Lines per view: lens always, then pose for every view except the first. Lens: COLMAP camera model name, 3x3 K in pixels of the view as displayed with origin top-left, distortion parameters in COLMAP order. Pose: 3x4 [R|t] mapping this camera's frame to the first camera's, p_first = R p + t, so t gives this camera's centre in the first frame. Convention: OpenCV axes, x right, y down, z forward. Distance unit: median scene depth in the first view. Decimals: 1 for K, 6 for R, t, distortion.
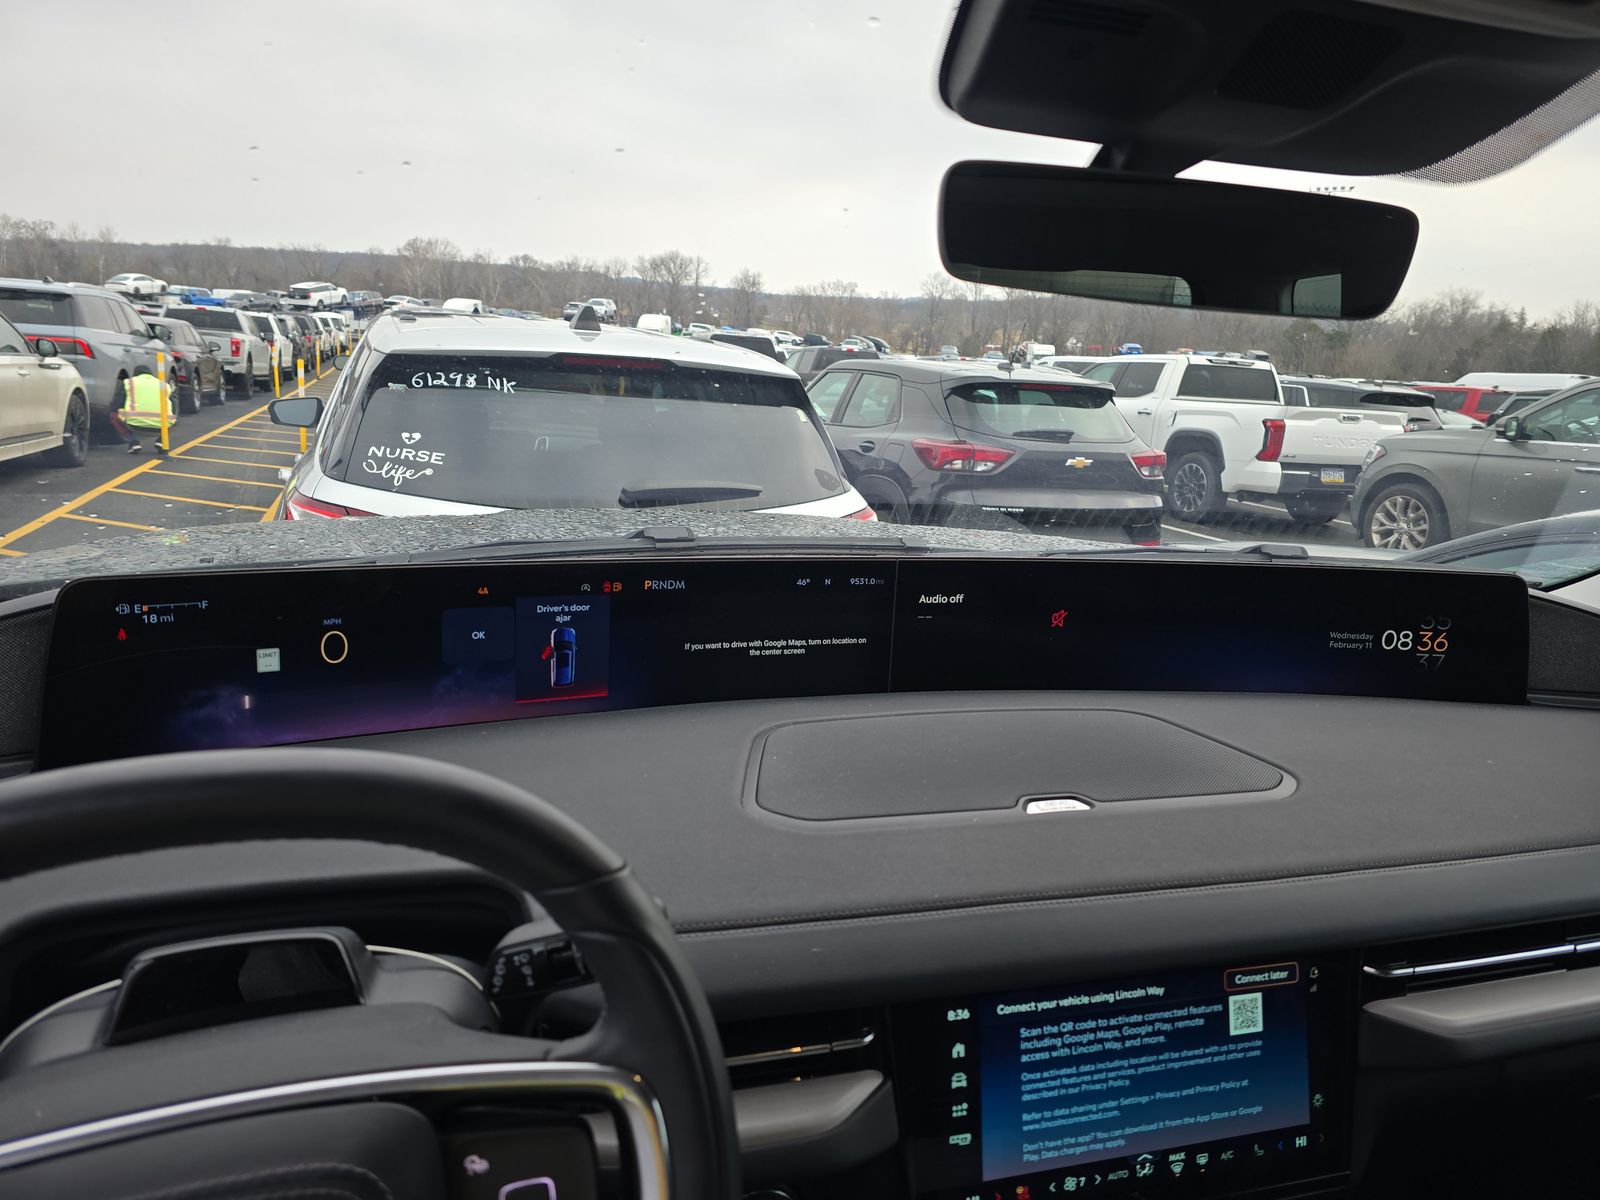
lens RADIAL K [[1062.9, 0, 796.0], [0, 1062.9, 592.8], [0, 0, 1]] dist [0.035458, -0.005002]
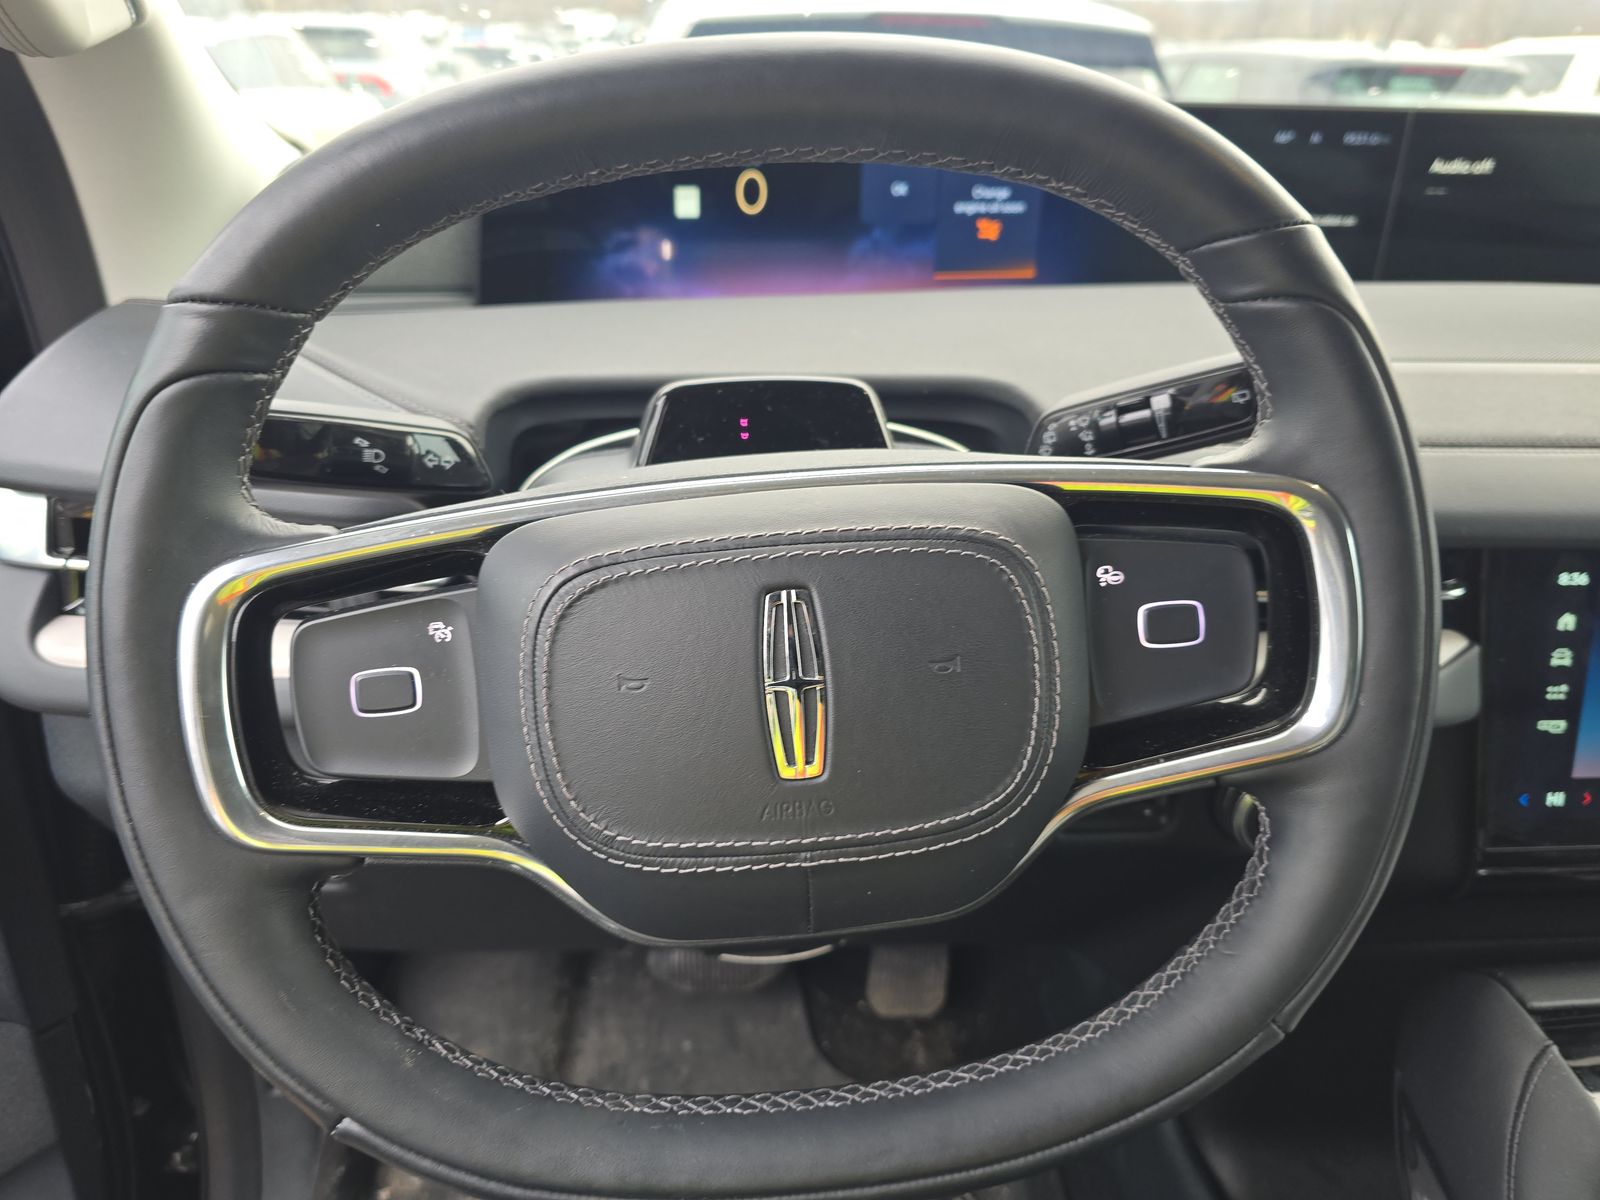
lens RADIAL K [[1062.9, 0, 799.3], [0, 1062.9, 606.3], [0, 0, 1]] dist [0.035458, -0.005002]
pose [[0.974171, 0.067248, -0.215565, -0.231469], [-0.018528, 0.975212, 0.220496, 0.249732], [0.225049, -0.210806, 0.951269, 0.110407]]
